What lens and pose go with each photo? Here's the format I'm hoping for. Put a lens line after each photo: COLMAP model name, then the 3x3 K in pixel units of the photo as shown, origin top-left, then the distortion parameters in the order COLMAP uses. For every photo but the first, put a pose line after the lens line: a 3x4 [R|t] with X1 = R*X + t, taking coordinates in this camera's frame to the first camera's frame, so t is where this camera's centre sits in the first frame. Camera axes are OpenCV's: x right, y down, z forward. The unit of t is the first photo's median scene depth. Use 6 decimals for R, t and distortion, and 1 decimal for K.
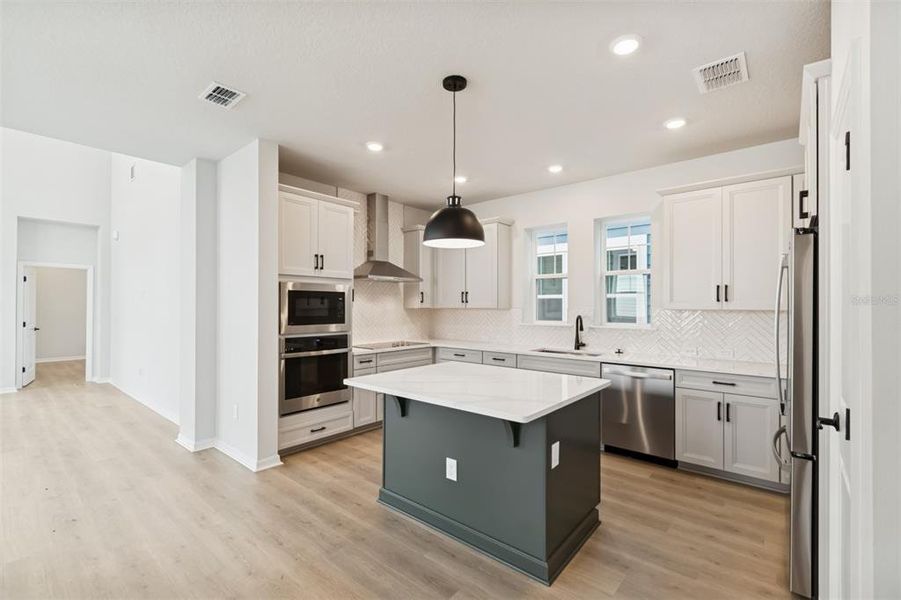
lens RADIAL K [[398.2, 0, 448.7], [0, 398.2, 304.3], [0, 0, 1]] dist [0.002008, 0.000046]
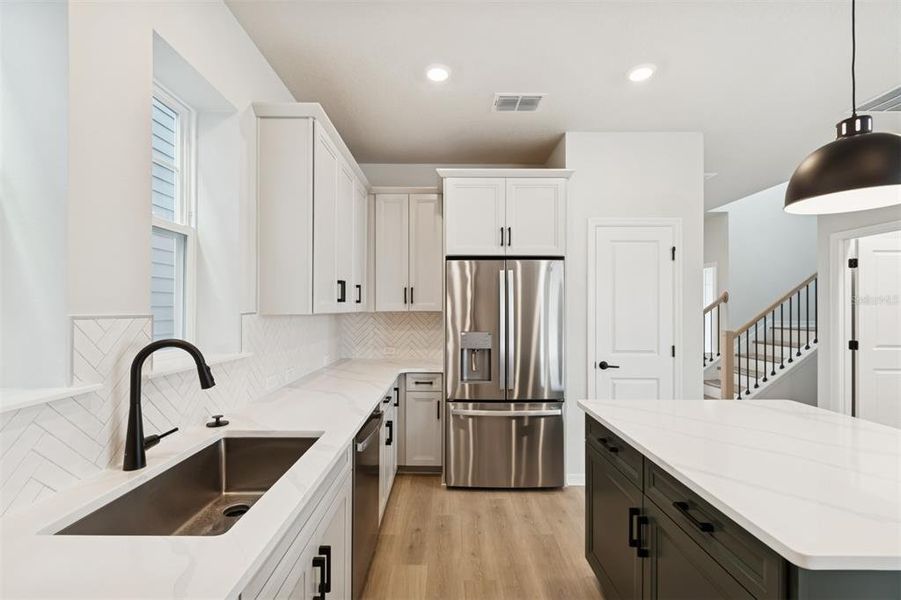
lens RADIAL K [[408.0, 0, 450.5], [0, 408.0, 300.0], [0, 0, 1]] dist [0.028689, 0.000070]
pose [[-0.654088, 0.004750, 0.756403, -0.044415], [-0.008008, 0.999881, -0.013204, -0.001599], [-0.756376, -0.014694, -0.653972, 1.152941]]
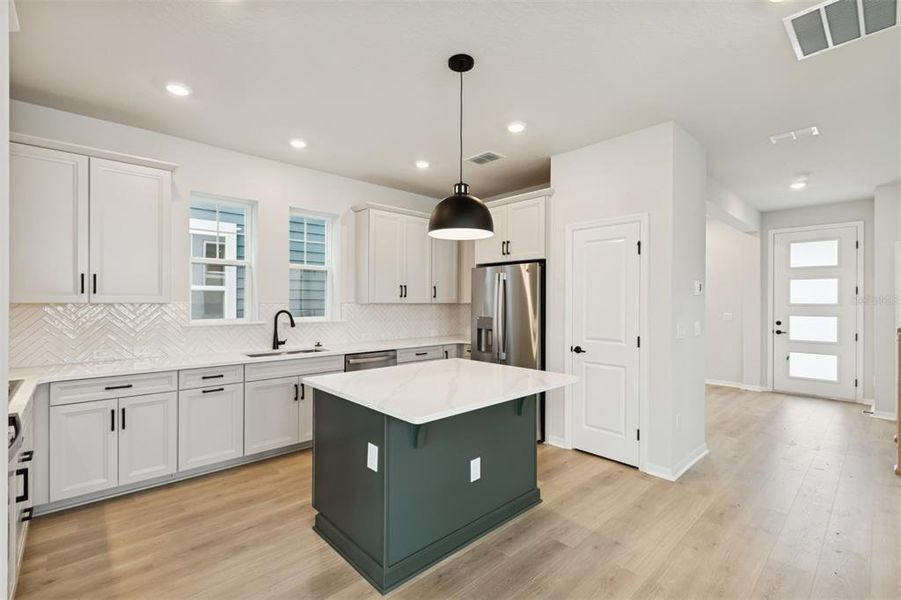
lens RADIAL K [[398.2, 0, 448.7], [0, 398.2, 304.3], [0, 0, 1]] dist [0.002008, 0.000046]
pose [[0.119111, -0.008617, 0.992844, -0.576746], [-0.006259, 0.999936, 0.009430, 0.002868], [-0.992861, -0.007337, 0.119050, 0.574696]]
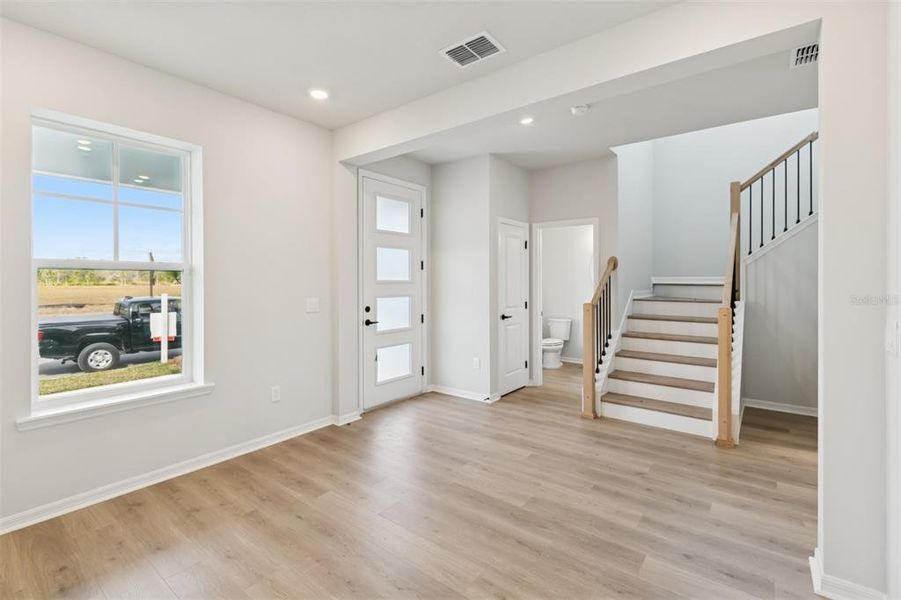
lens RADIAL K [[401.6, 0, 449.0], [0, 401.6, 286.3], [0, 0, 1]] dist [0.002261, -0.000124]
pose [[-0.999459, -0.000804, -0.032878, 0.931241], [-0.000983, 0.999985, 0.005418, 0.015573], [0.032873, 0.005447, -0.999445, 0.554241]]
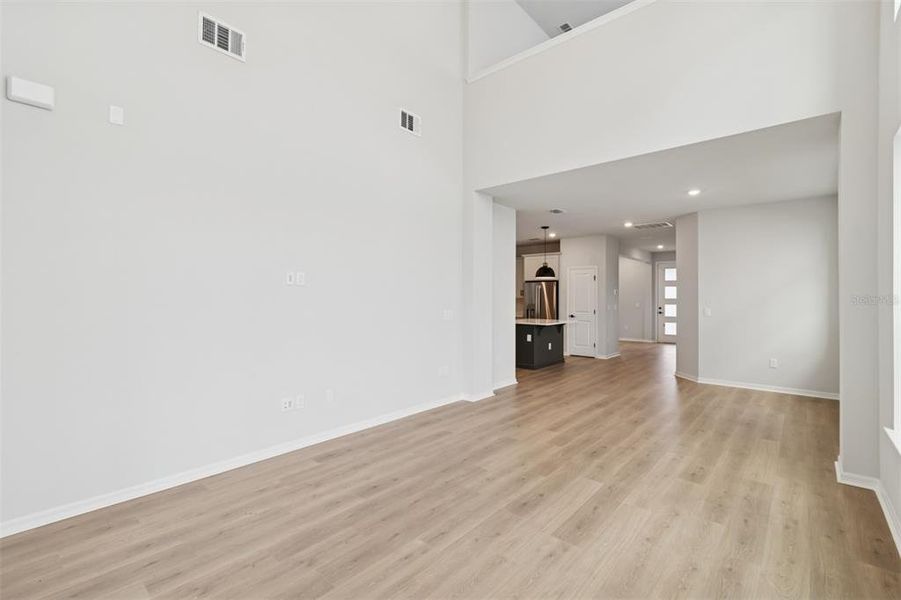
lens RADIAL K [[403.9, 0, 450.5], [0, 403.9, 300.0], [0, 0, 1]] dist [-0.002538, -0.000633]
pose [[0.008790, -0.010329, 0.999908, -2.031597], [-0.007993, 0.999914, 0.010400, -0.000941], [-0.999929, -0.008084, 0.008706, 1.087771]]
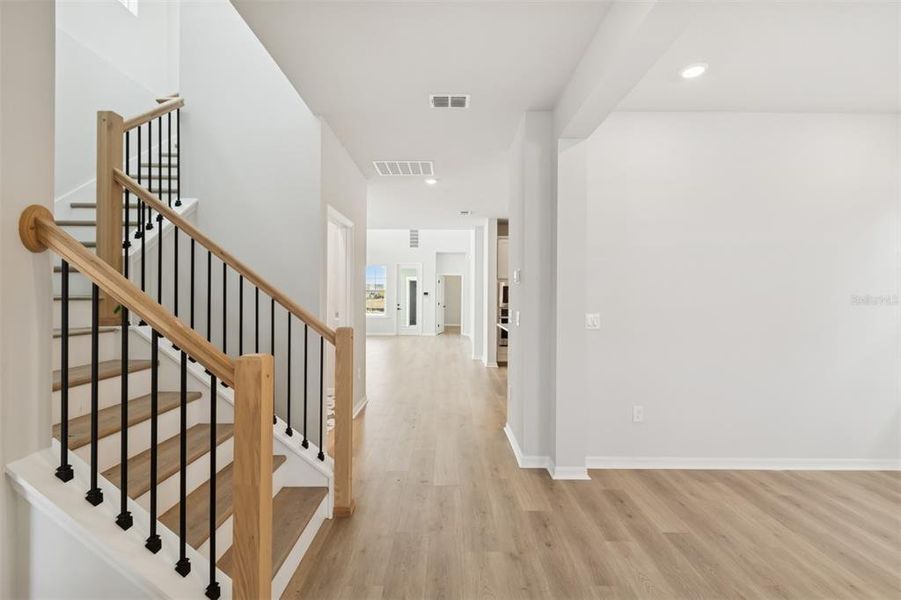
lens RADIAL K [[401.6, 0, 449.0], [0, 401.6, 286.3], [0, 0, 1]] dist [0.002261, -0.000124]
pose [[0.651851, -0.014545, -0.758208, 0.913589], [-0.005028, 0.999711, -0.023500, 0.014452], [0.758331, 0.019131, 0.651589, -0.529009]]
